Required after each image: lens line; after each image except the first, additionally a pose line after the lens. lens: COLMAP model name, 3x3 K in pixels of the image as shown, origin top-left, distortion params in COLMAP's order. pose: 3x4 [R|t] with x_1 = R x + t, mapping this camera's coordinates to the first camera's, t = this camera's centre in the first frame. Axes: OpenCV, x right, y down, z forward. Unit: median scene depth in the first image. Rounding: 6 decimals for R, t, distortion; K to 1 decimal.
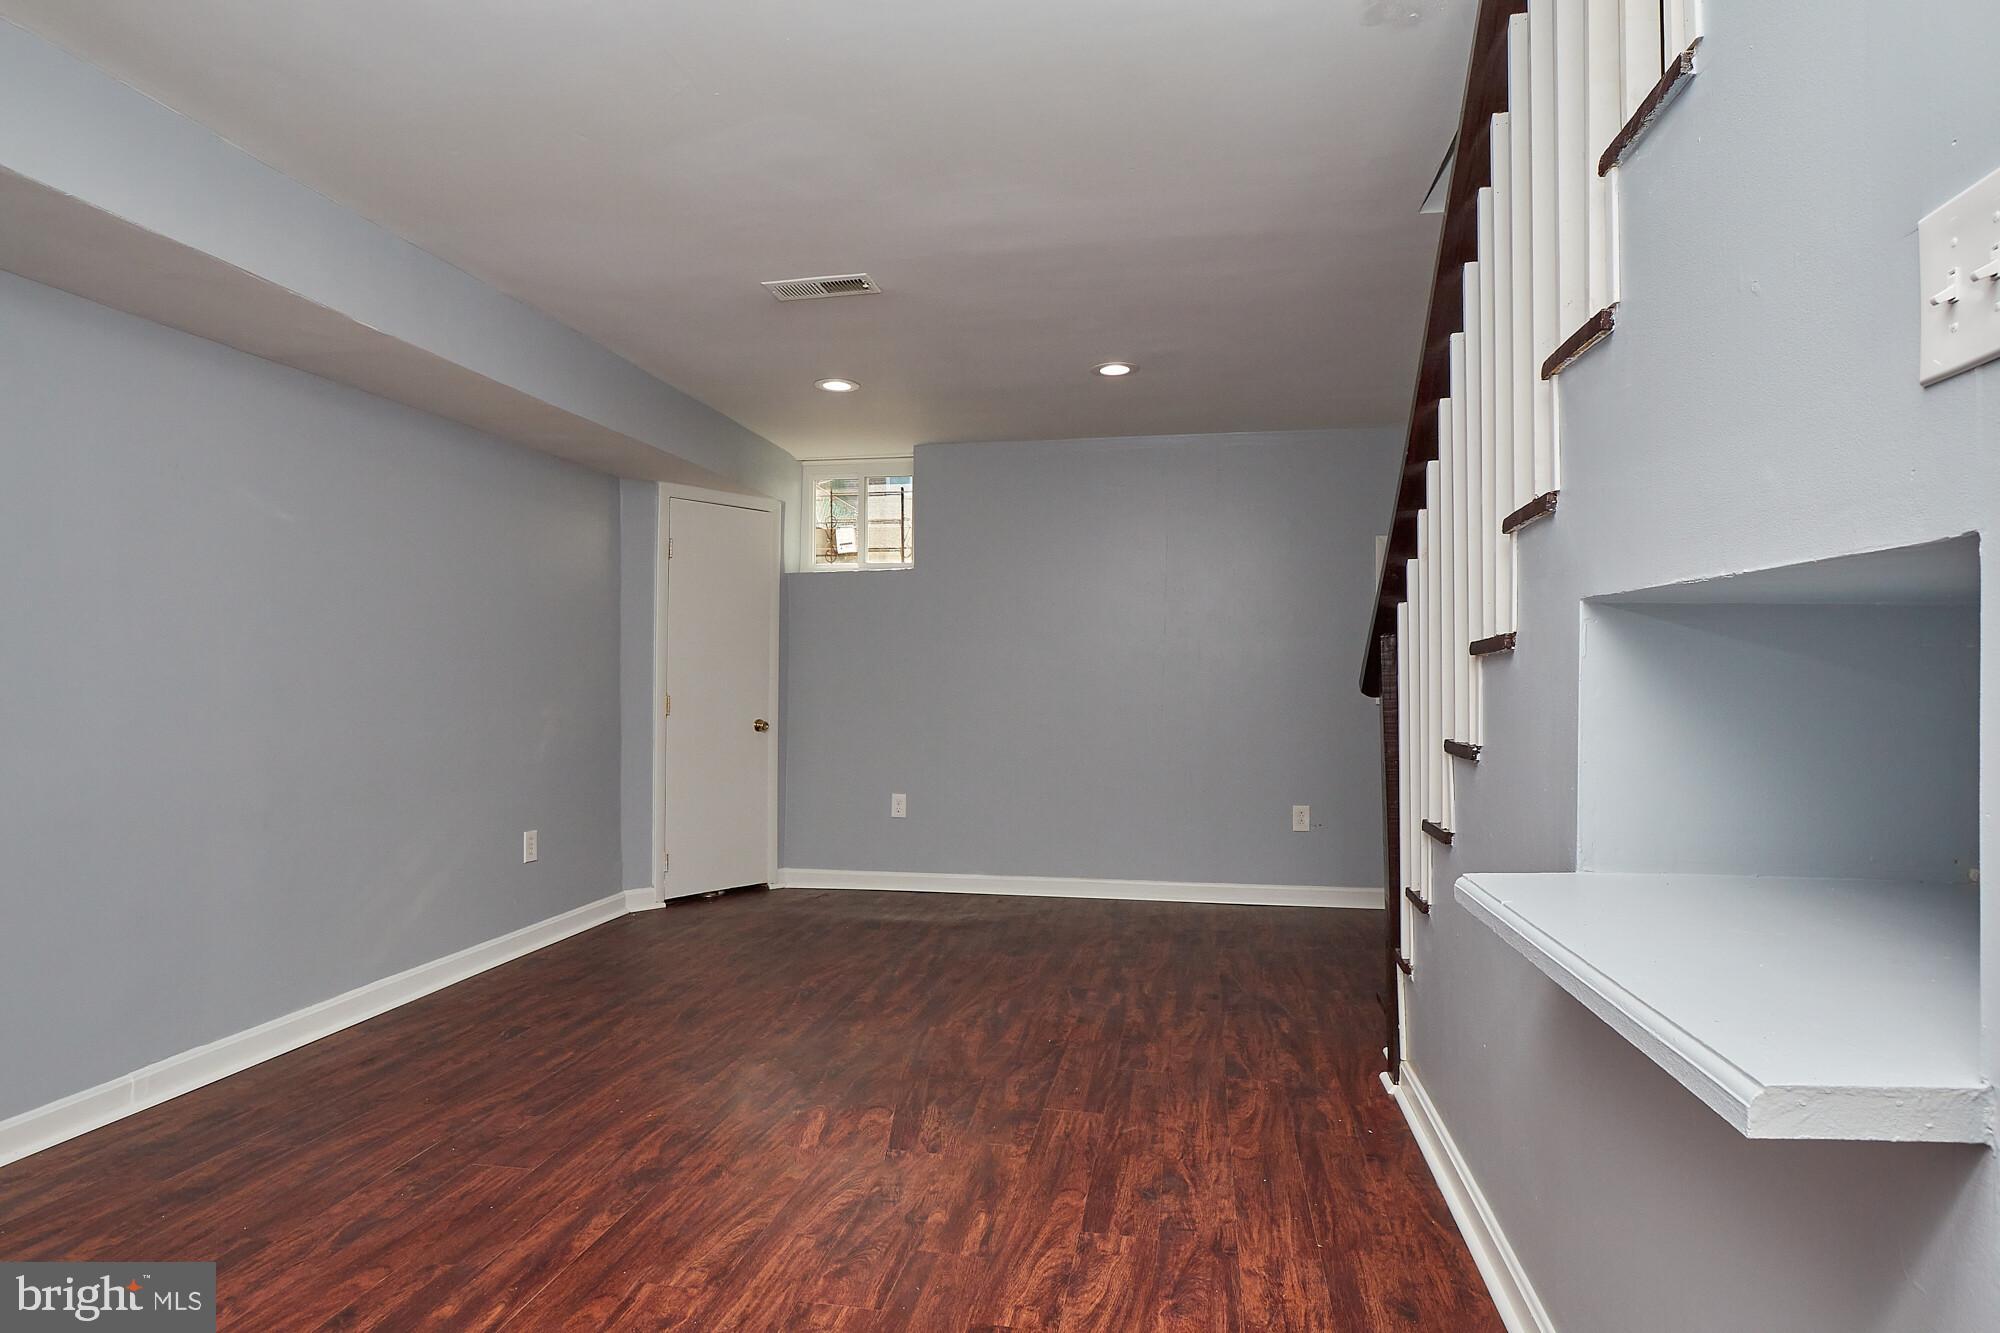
lens RADIAL K [[1095.6, 0, 999.8], [0, 1095.6, 677.9], [0, 0, 1]] dist [-0.009786, -0.000665]
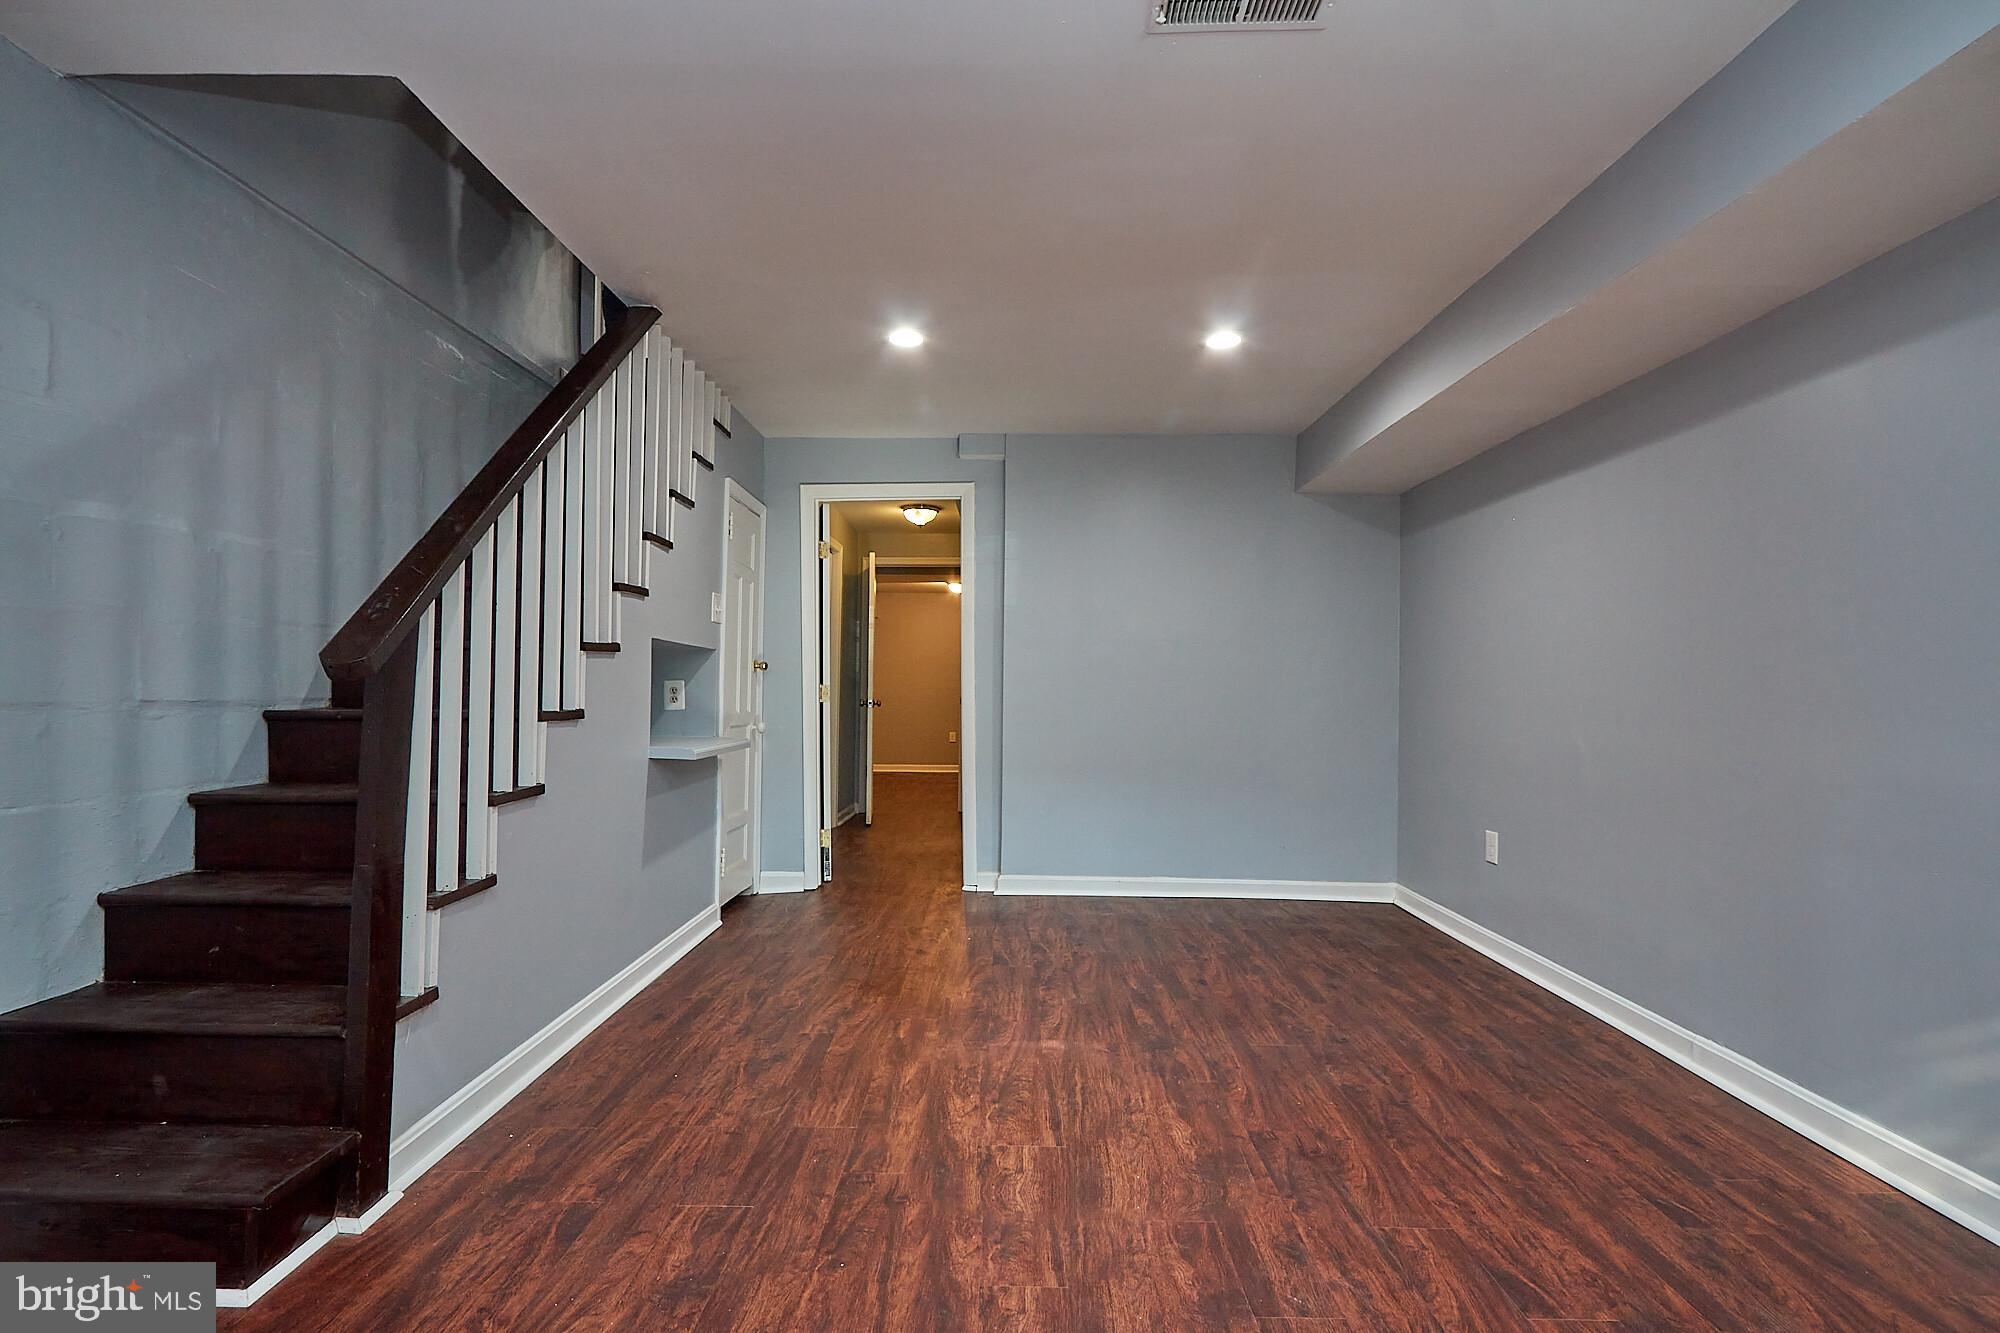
lens RADIAL K [[936.3, 0, 994.4], [0, 936.3, 674.4], [0, 0, 1]] dist [-0.010825, 0.000838]
pose [[-0.985489, -0.011670, -0.169339, 0.067998], [-0.009491, 0.999861, -0.013673, 0.020521], [0.169475, -0.011867, -0.985463, 1.922833]]
